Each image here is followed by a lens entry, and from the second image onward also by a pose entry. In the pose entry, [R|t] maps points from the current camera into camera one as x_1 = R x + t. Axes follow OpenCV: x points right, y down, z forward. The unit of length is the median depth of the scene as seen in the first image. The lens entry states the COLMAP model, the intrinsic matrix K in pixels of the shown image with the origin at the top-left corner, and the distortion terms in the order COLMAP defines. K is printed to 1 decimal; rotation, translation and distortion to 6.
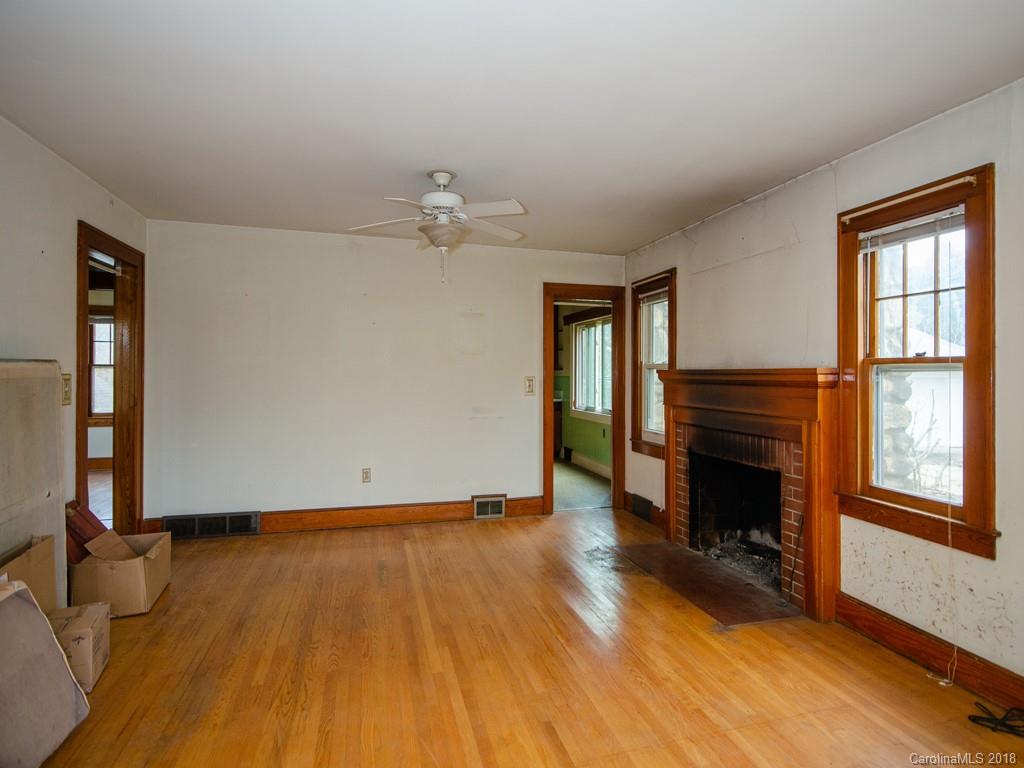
lens RADIAL K [[549.5, 0, 512.0], [0, 549.5, 384.0], [0, 0, 1]] dist [0.000652, 0.000204]
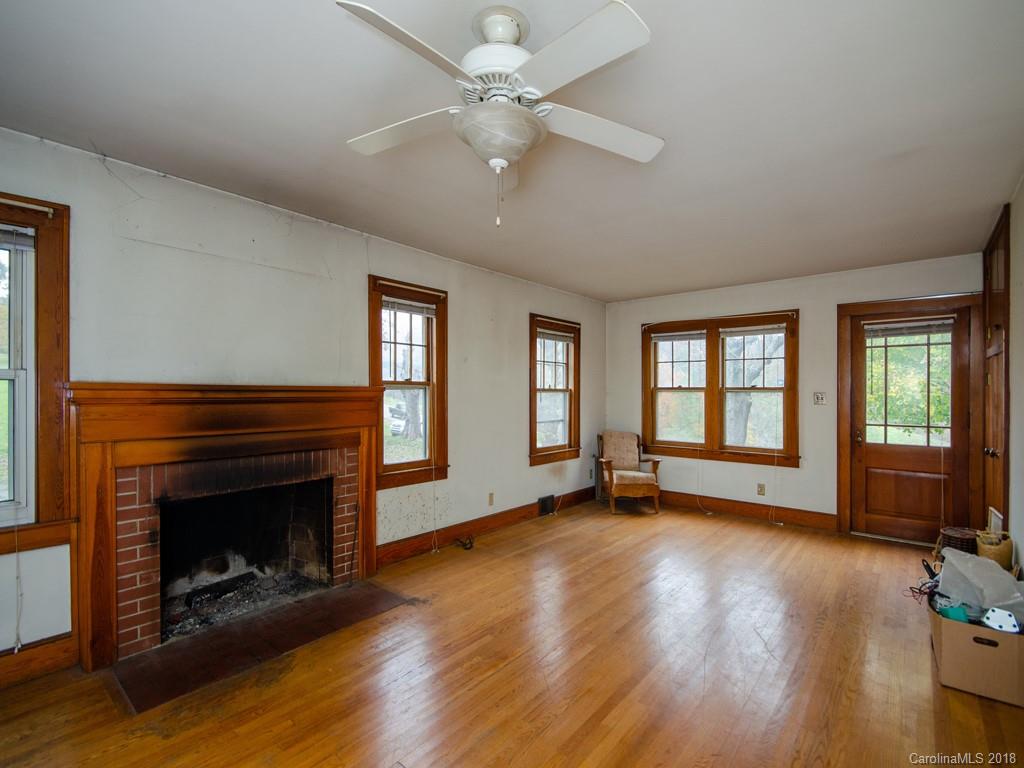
lens RADIAL K [[462.2, 0, 512.0], [0, 462.2, 384.0], [0, 0, 1]] dist [0.021628, 0.000101]
pose [[-0.563131, -0.007688, 0.826332, -0.588824], [-0.008148, 0.999960, 0.003750, -0.044760], [-0.826328, -0.004621, -0.563171, 1.414599]]
